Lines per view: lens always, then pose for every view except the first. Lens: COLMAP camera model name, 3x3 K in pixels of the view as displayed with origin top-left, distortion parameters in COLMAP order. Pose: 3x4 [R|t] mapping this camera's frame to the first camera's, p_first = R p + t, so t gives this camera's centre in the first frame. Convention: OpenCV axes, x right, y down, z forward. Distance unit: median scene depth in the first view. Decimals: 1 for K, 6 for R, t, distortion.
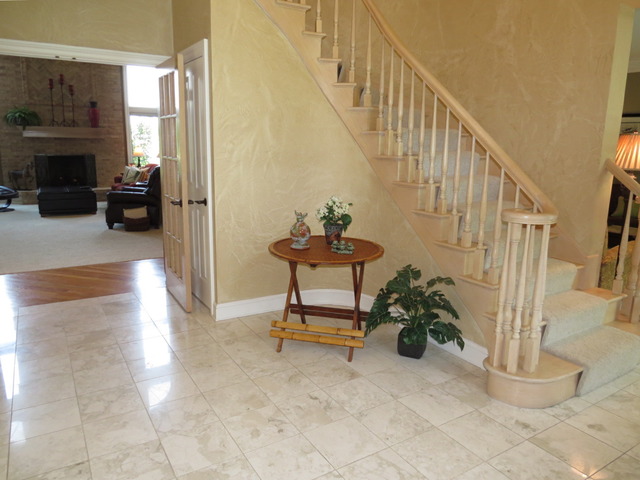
lens RADIAL K [[466.6, 0, 319.4], [0, 466.6, 238.7], [0, 0, 1]] dist [-0.012694, -0.004842]
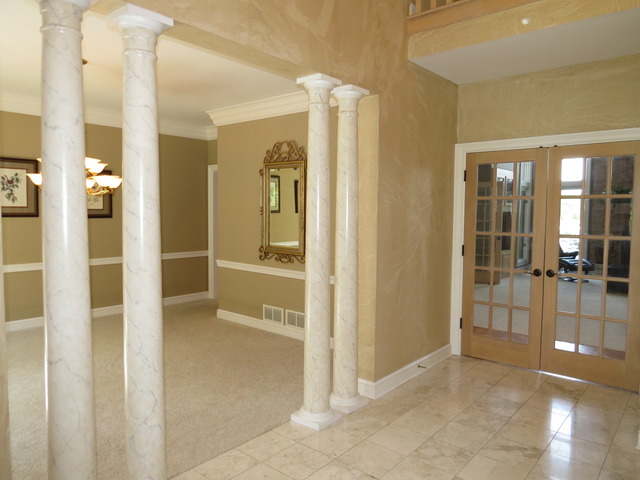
lens RADIAL K [[466.6, 0, 319.6], [0, 466.6, 239.3], [0, 0, 1]] dist [-0.012694, -0.004842]
pose [[0.323146, 0.052564, -0.944888, 0.458269], [-0.201172, 0.979451, -0.014313, -0.071866], [0.924720, 0.194710, 0.327080, 0.269666]]
